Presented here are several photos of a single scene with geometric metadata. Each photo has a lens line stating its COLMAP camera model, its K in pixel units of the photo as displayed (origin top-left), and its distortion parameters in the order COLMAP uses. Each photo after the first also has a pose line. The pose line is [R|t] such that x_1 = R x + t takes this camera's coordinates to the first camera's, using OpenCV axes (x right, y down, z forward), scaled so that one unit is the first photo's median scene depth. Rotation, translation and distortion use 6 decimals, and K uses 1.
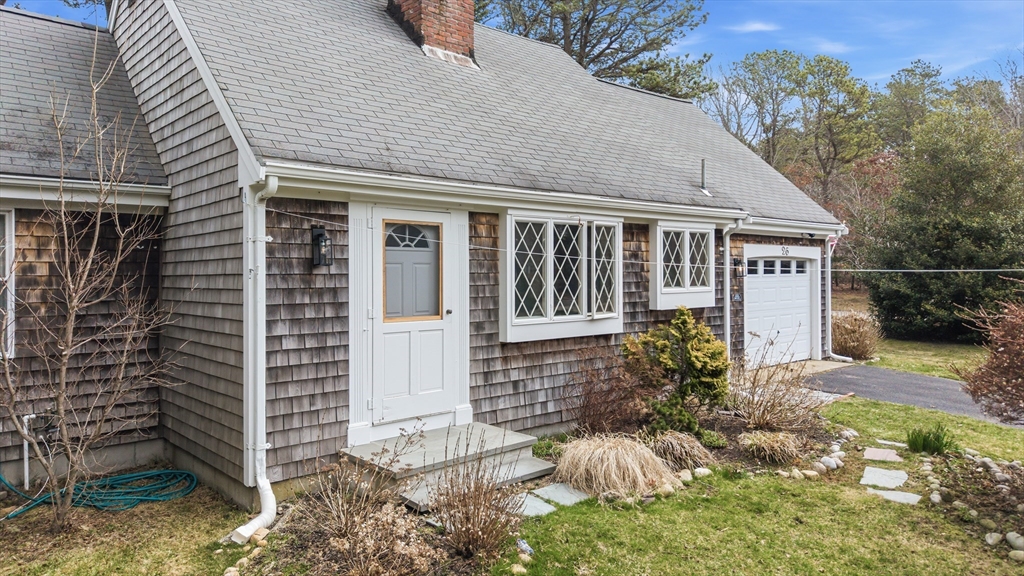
lens RADIAL K [[694.7, 0, 511.2], [0, 694.7, 264.8], [0, 0, 1]] dist [0.038541, -0.059945]
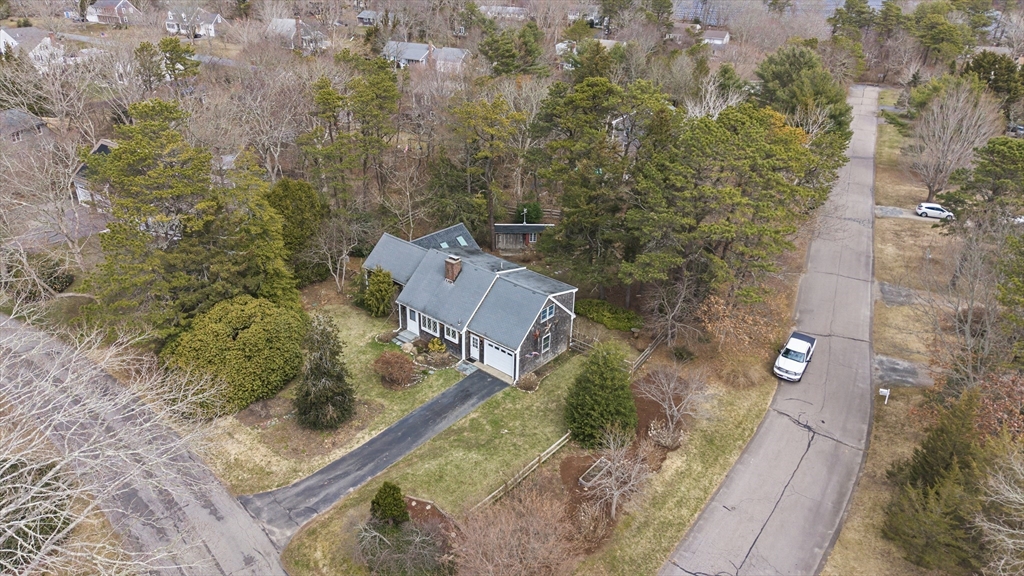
lens RADIAL K [[682.9, 0, 512.0], [0, 682.9, 288.0], [0, 0, 1]] dist [0.076285, -0.147412]
pose [[0.132618, 0.439792, -0.888254, 5.907293], [-0.012130, 0.896823, 0.442224, -3.242735], [0.991093, -0.047872, 0.124270, 0.984588]]
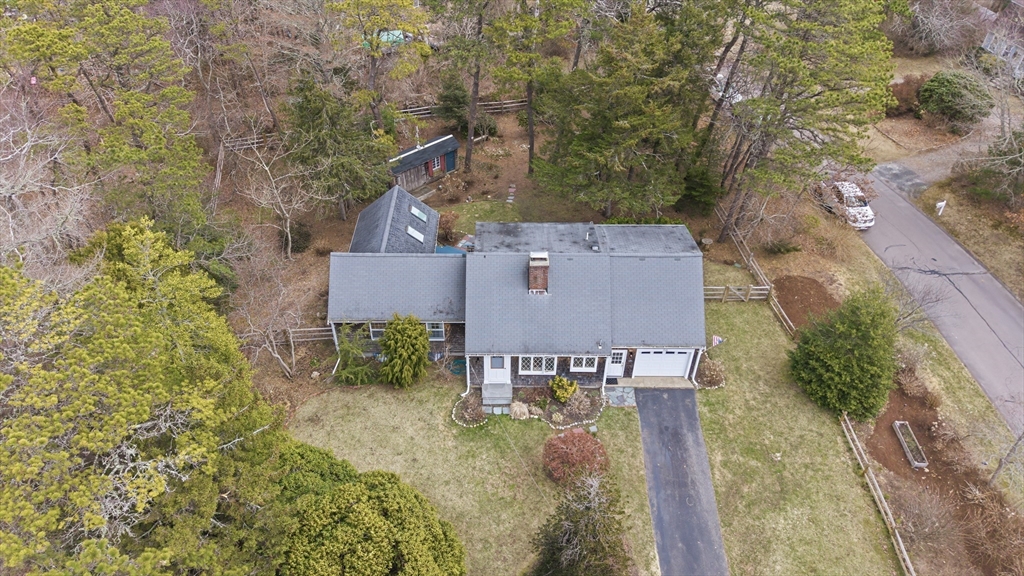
lens RADIAL K [[682.9, 0, 512.0], [0, 682.9, 288.0], [0, 0, 1]] dist [0.076285, -0.147412]
pose [[0.749723, 0.440187, -0.494117, 1.892542], [-0.004201, 0.749830, 0.661617, -3.230598], [0.661739, -0.493953, 0.564014, -1.320272]]
